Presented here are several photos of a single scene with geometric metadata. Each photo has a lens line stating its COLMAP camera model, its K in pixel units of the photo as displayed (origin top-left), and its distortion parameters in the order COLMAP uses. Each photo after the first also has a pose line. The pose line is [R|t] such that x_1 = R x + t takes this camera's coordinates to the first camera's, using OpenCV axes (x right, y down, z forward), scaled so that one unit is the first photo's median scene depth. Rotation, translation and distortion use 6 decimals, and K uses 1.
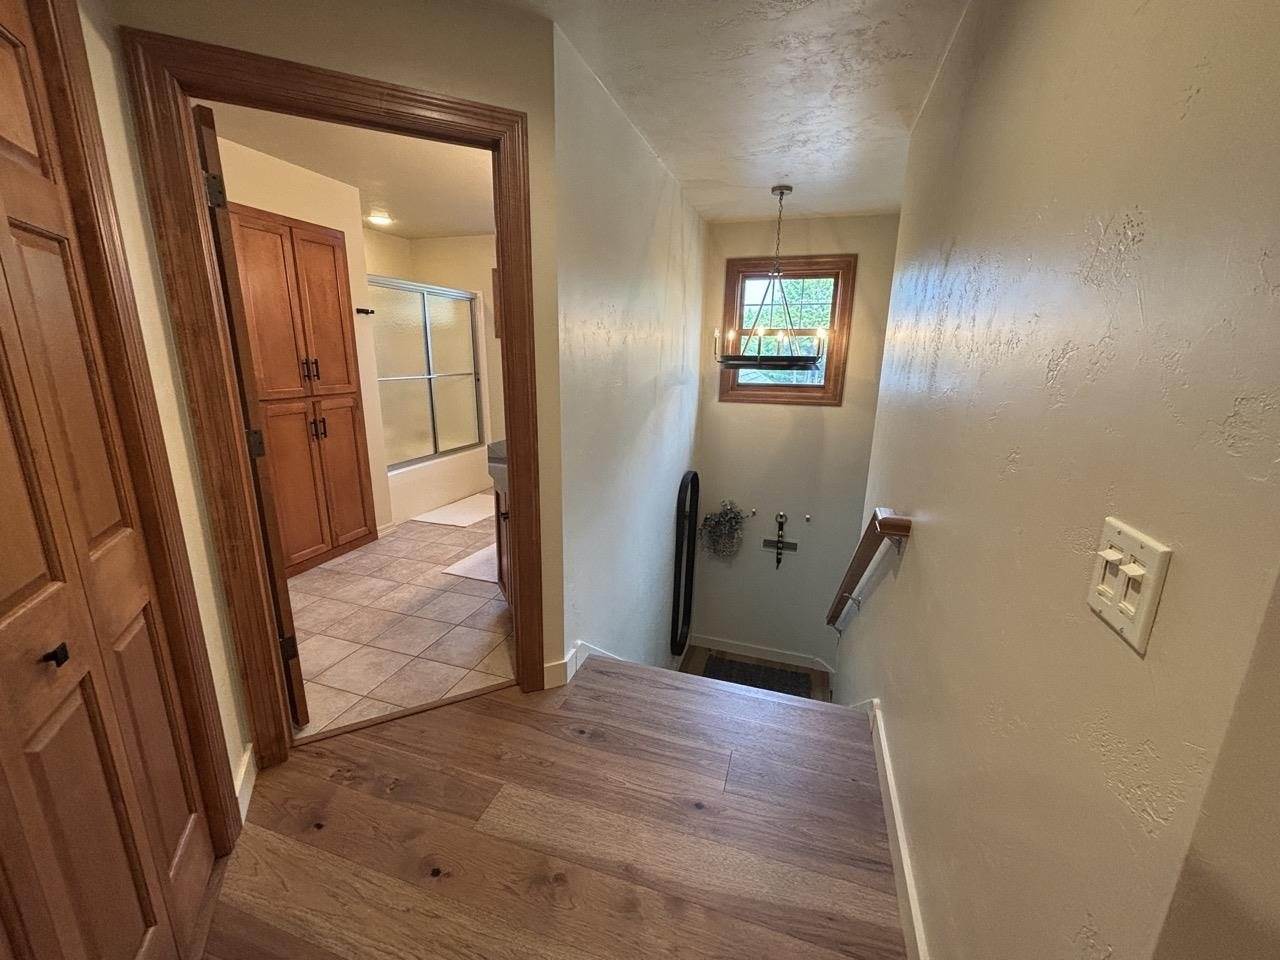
lens RADIAL K [[515.1, 0, 636.9], [0, 515.1, 474.2], [0, 0, 1]] dist [0.003619, -0.003295]
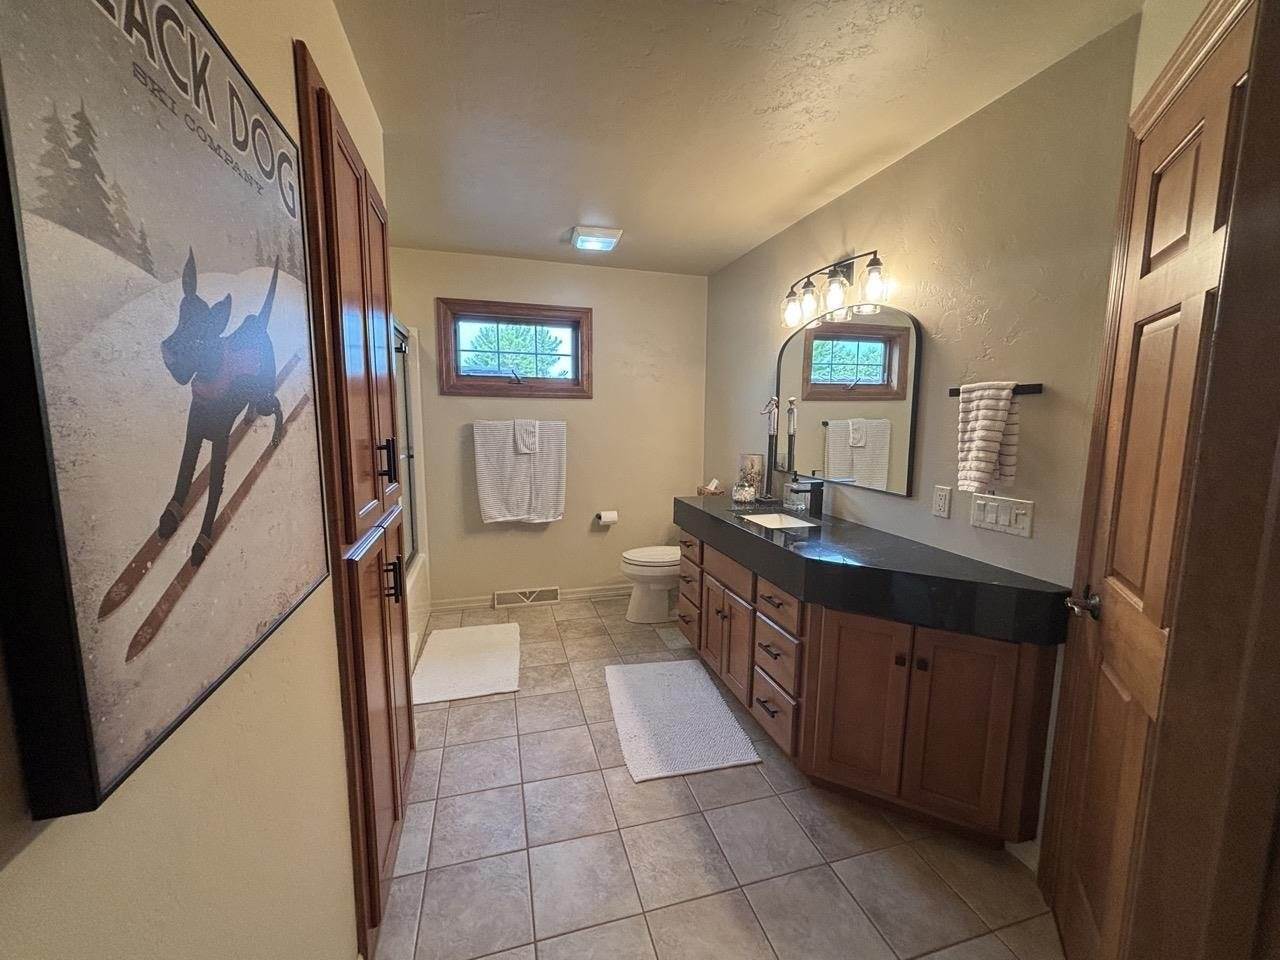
lens RADIAL K [[515.1, 0, 637.4], [0, 515.1, 478.9], [0, 0, 1]] dist [0.003619, -0.003295]
pose [[0.828654, -0.080385, 0.553960, -0.637030], [0.135849, 0.988929, -0.059709, -0.112596], [-0.543027, 0.124733, 0.830399, 0.432383]]
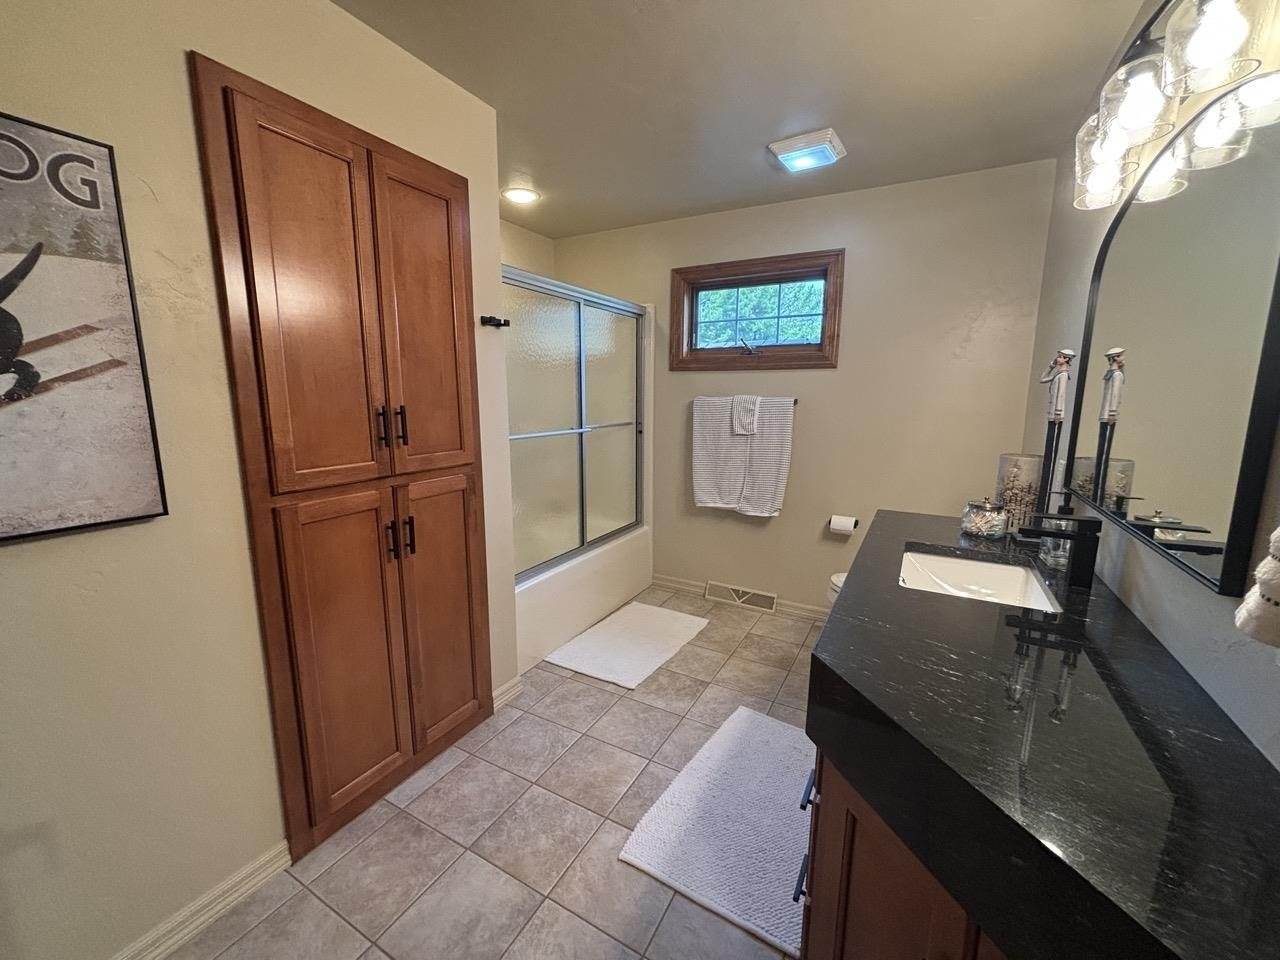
lens RADIAL K [[515.1, 0, 638.8], [0, 515.1, 476.8], [0, 0, 1]] dist [0.003619, -0.003295]
pose [[0.980711, 0.019214, -0.194518, -0.259912], [-0.033441, 0.996978, -0.070117, -0.111963], [0.192583, 0.075270, 0.978390, 0.492082]]
